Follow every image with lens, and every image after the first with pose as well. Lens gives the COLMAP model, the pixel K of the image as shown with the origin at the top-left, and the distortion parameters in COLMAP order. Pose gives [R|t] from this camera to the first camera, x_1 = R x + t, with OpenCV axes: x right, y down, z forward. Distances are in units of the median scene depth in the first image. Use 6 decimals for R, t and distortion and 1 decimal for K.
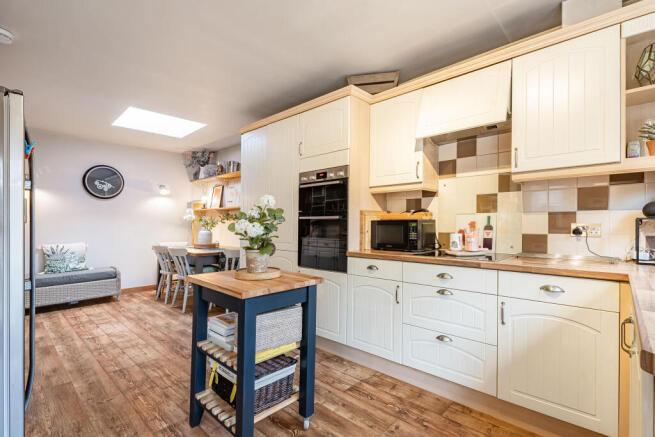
lens RADIAL K [[303.2, 0, 328.7], [0, 303.2, 223.5], [0, 0, 1]] dist [0.002145, 0.000267]
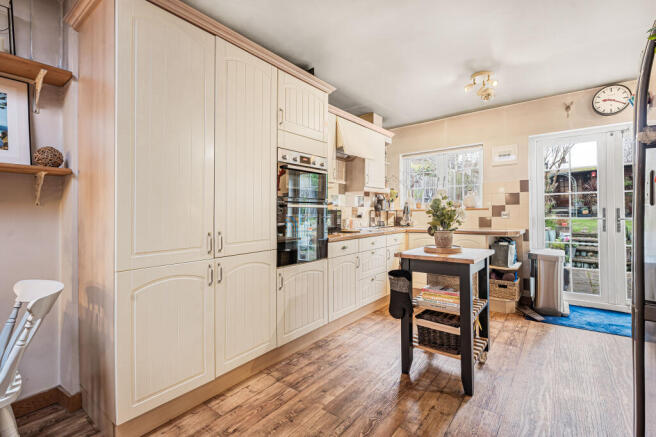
lens RADIAL K [[300.9, 0, 328.6], [0, 300.9, 210.8], [0, 0, 1]] dist [0.014673, 0.000401]
pose [[-0.090683, 0.010979, 0.995819, -1.099004], [0.007686, 0.999917, -0.010324, 0.007050], [-0.995850, 0.006718, -0.090760, 1.191587]]
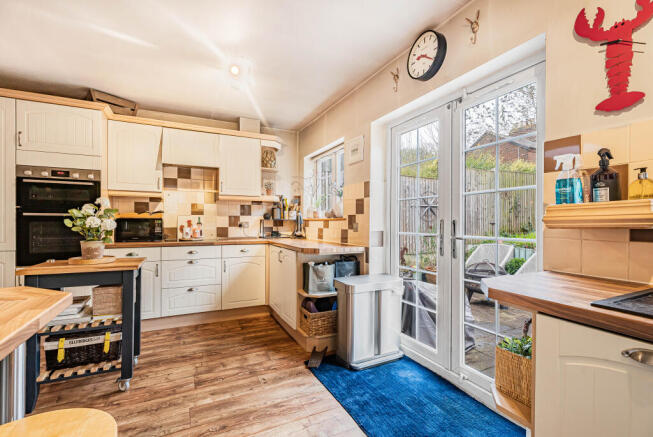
lens RADIAL K [[297.4, 0, 326.5], [0, 297.4, 218.5], [0, 0, 1]] dist [0.000560, 0.000240]
pose [[0.347251, 0.013084, 0.937681, -0.771993], [-0.007537, 0.999909, -0.011161, -0.002449], [-0.937742, -0.003192, 0.347318, -0.231244]]
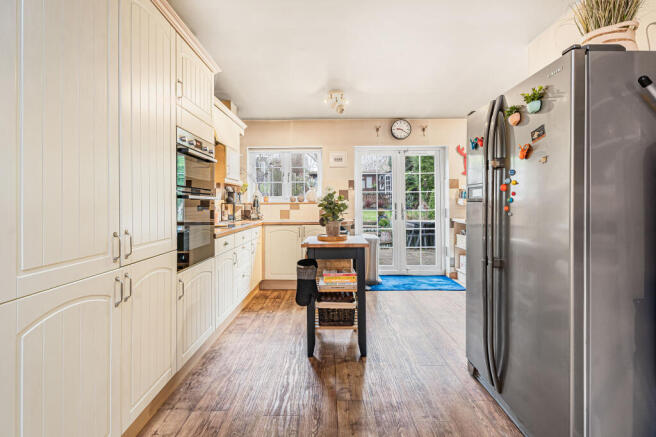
lens RADIAL K [[307.9, 0, 327.5], [0, 307.9, 193.8], [0, 0, 1]] dist [0.027338, 0.000078]
pose [[-0.682974, 0.032134, 0.729735, -0.992391], [0.004397, 0.999195, -0.039885, 0.006669], [-0.730429, -0.024032, -0.682565, 1.529085]]
